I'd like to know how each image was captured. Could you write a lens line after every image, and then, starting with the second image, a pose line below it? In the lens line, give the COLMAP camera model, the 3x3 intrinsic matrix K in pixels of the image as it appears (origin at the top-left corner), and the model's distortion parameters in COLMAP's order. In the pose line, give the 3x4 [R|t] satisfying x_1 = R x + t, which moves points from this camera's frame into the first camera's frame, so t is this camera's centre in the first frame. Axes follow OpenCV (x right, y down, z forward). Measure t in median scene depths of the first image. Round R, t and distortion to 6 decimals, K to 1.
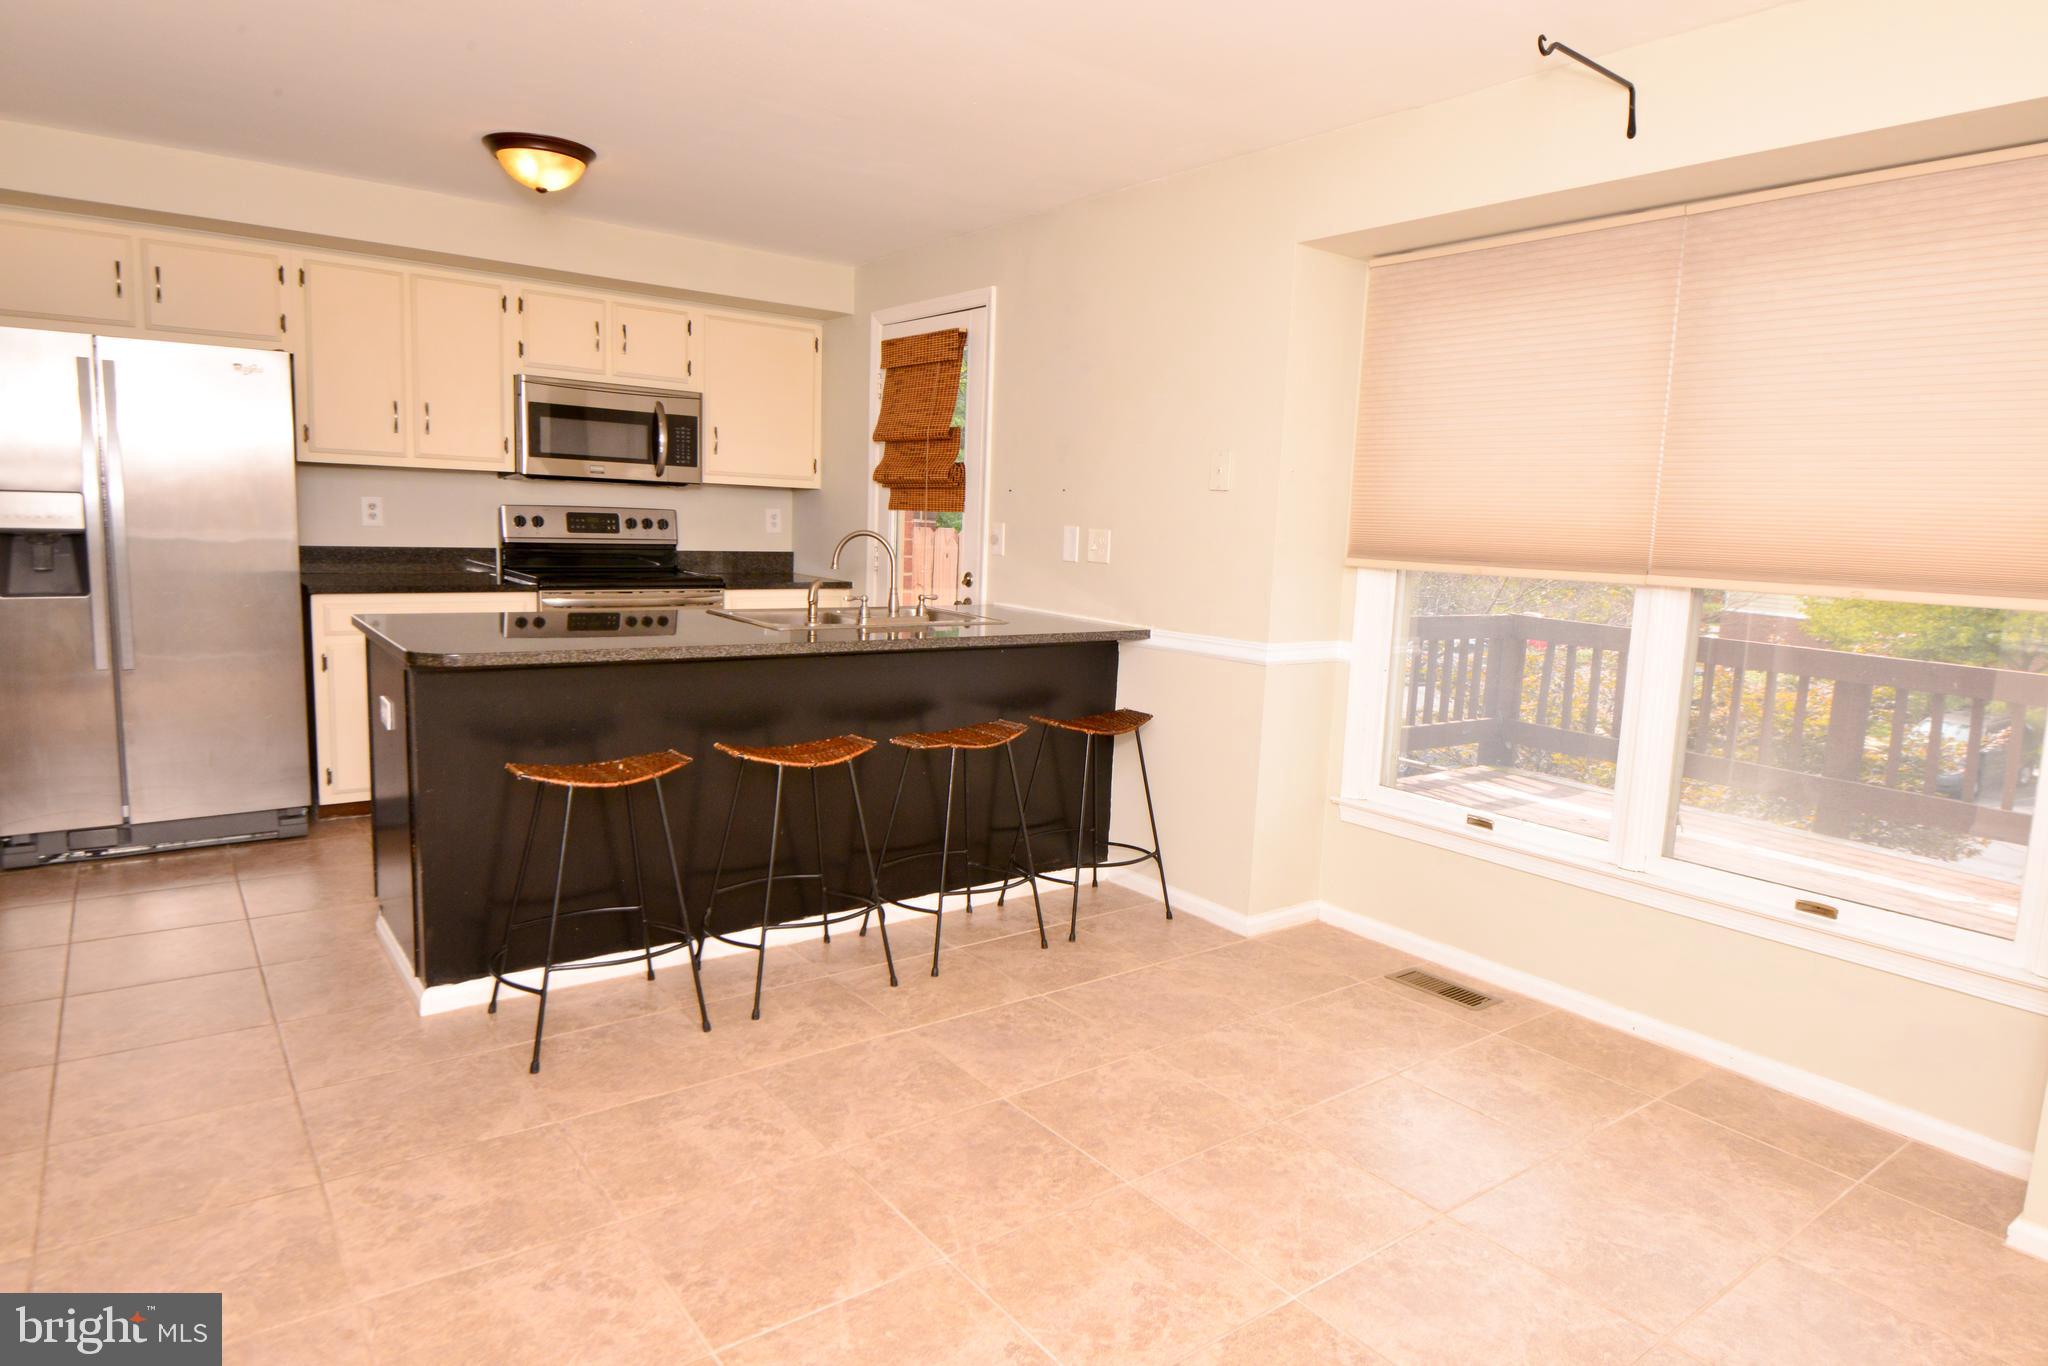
lens RADIAL K [[1199.3, 0, 1061.0], [0, 1199.3, 673.1], [0, 0, 1]] dist [-0.003166, -0.017482]
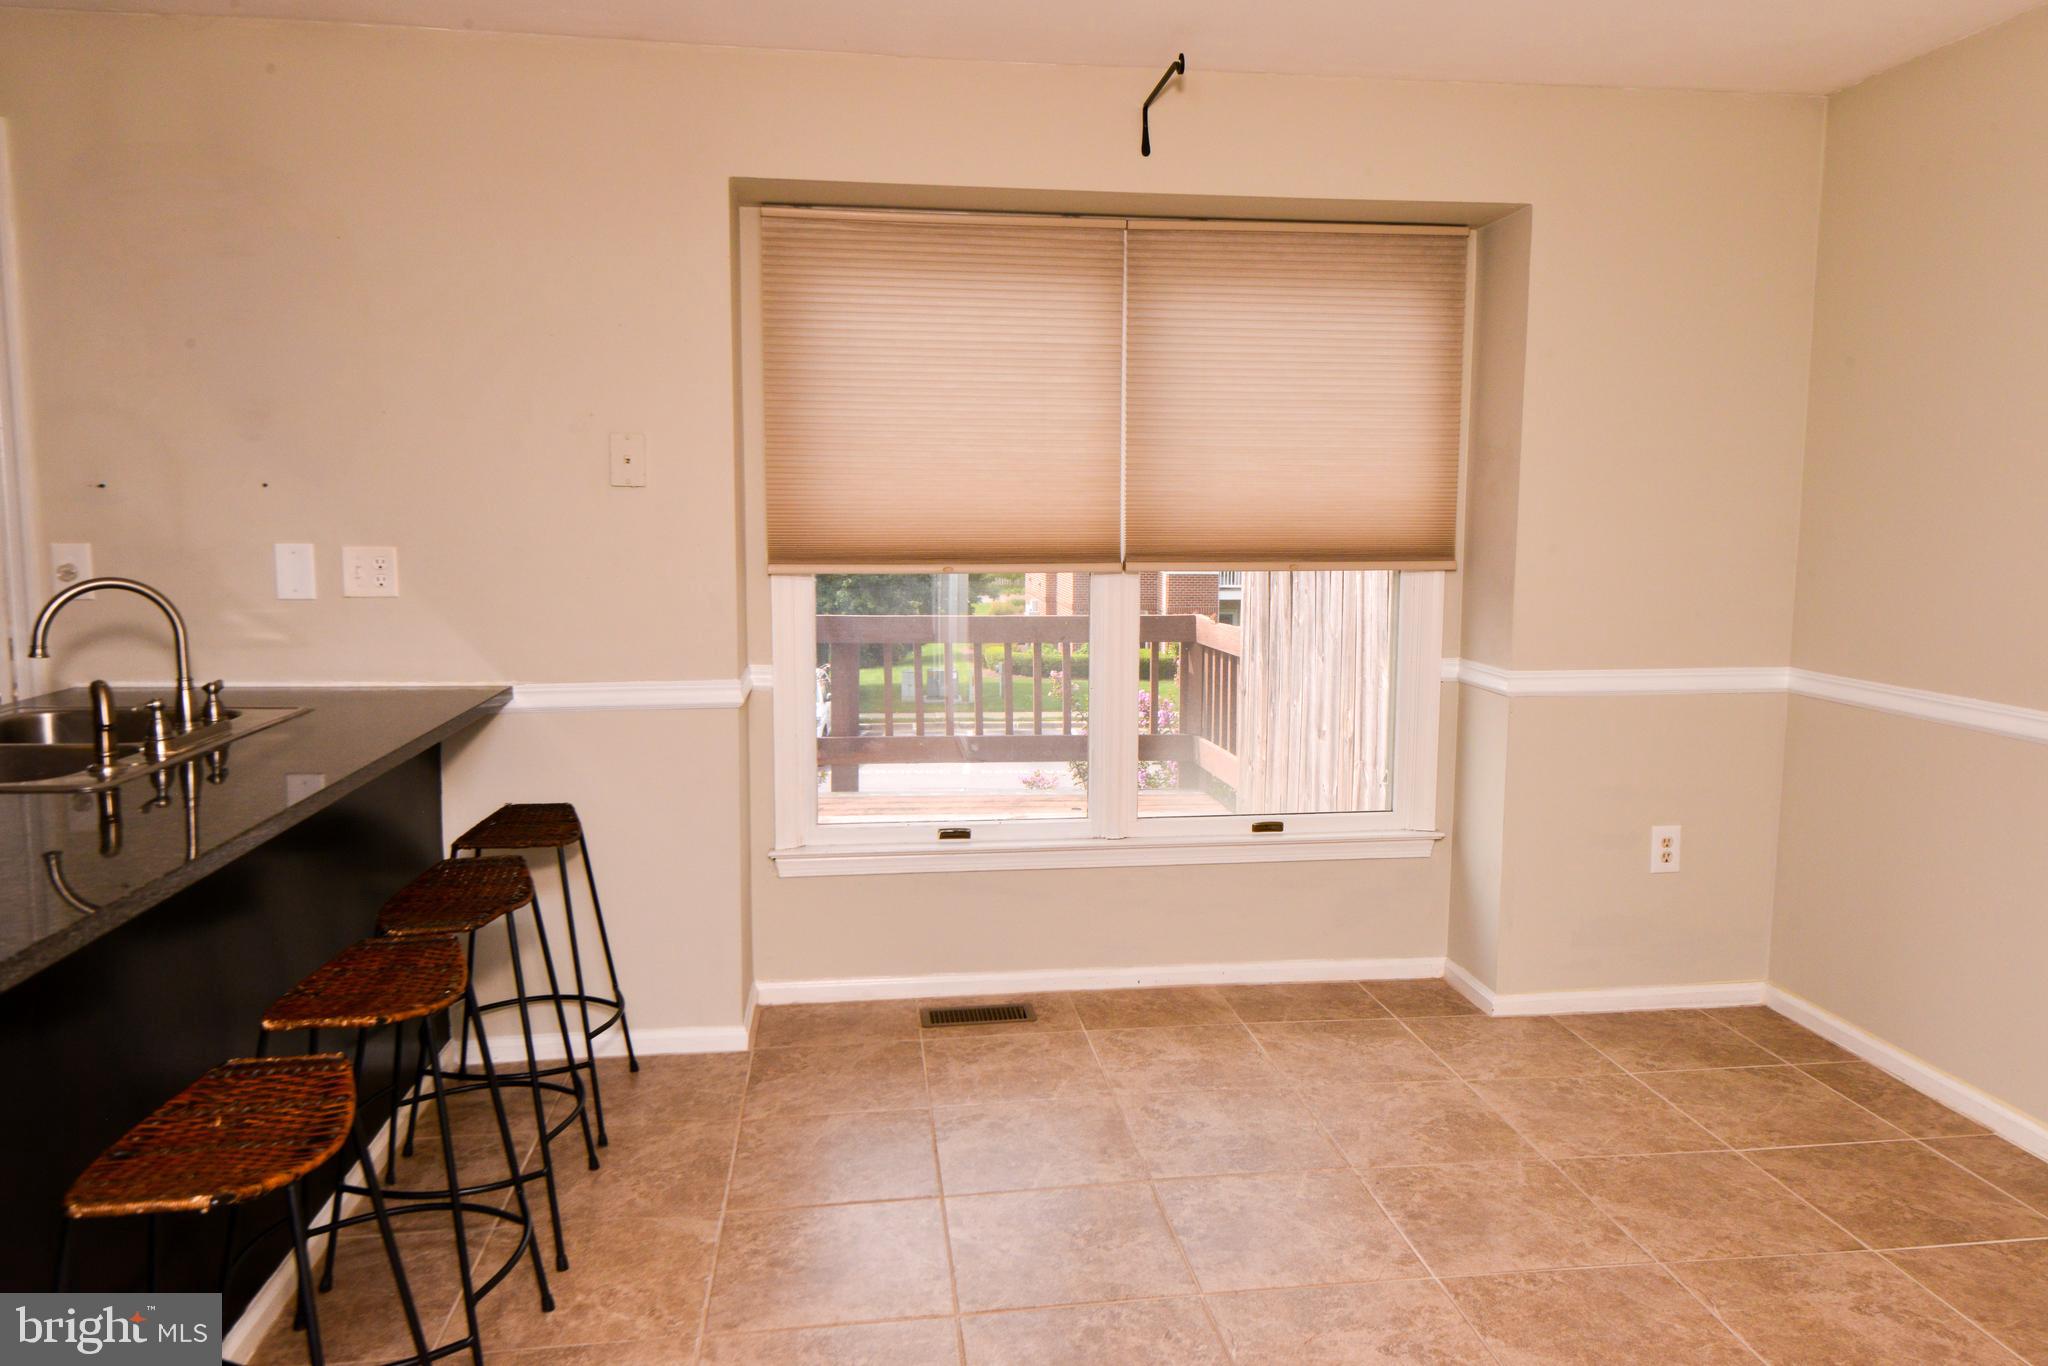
lens RADIAL K [[1433.3, 0, 1061.2], [0, 1433.3, 669.6], [0, 0, 1]] dist [0.023033, -0.016701]
pose [[0.491353, -0.135792, 0.860310, -0.438863], [0.126546, 0.988420, 0.083738, -0.068123], [-0.861718, 0.067724, 0.502847, 0.274155]]
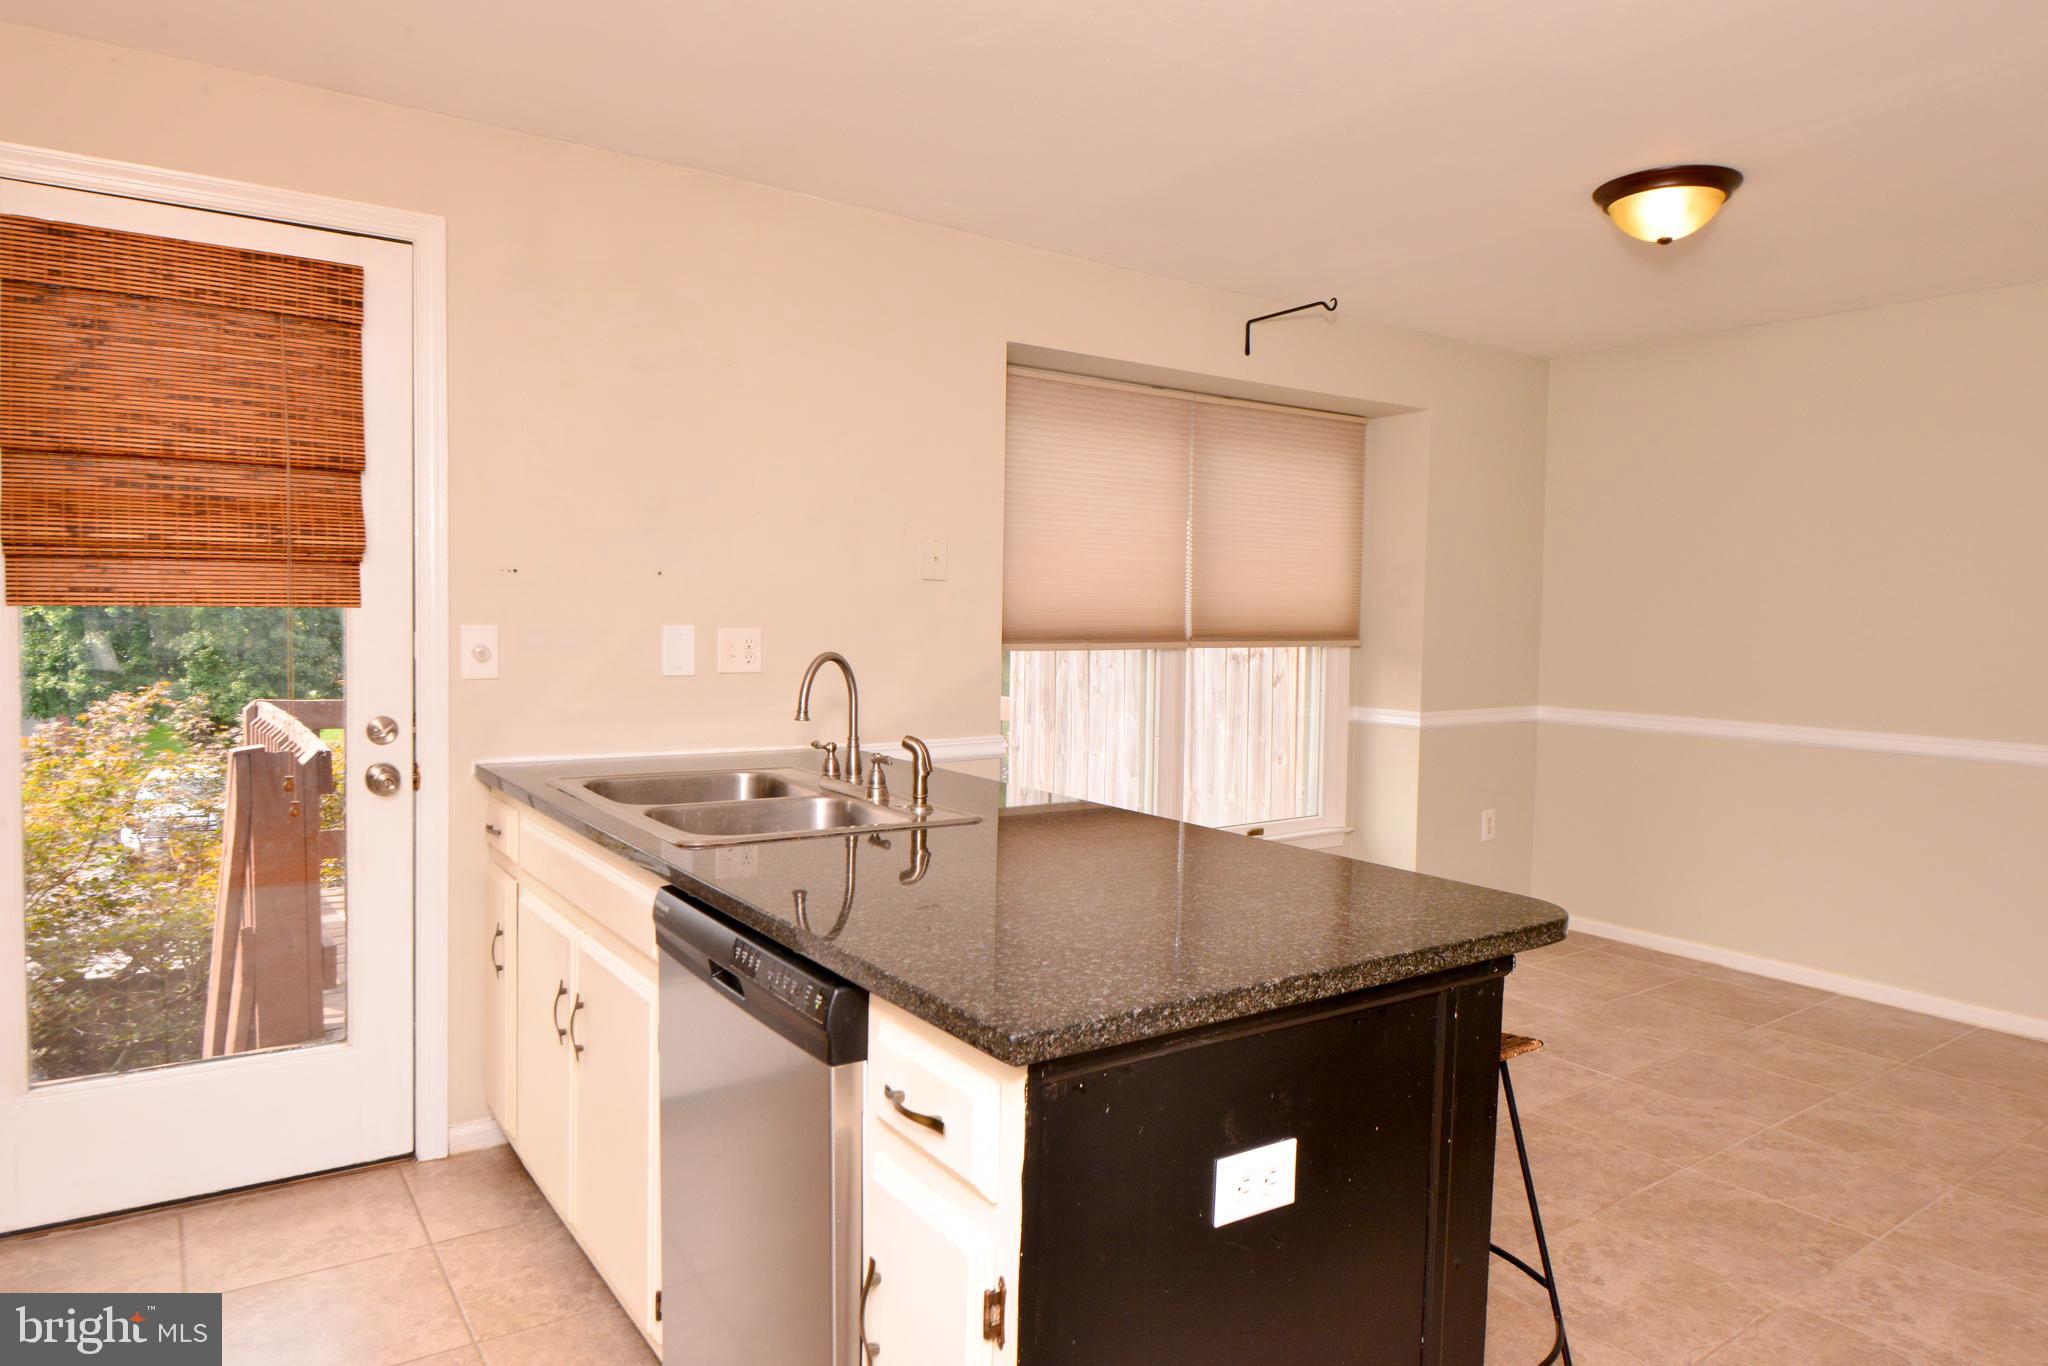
lens RADIAL K [[1249.6, 0, 1065.7], [0, 1249.6, 672.2], [0, 0, 1]] dist [0.011407, -0.021263]
pose [[0.032375, -0.090423, 0.995377, -0.691817], [0.113599, 0.989778, 0.086219, -0.129644], [-0.992999, 0.110283, 0.042316, 0.731136]]
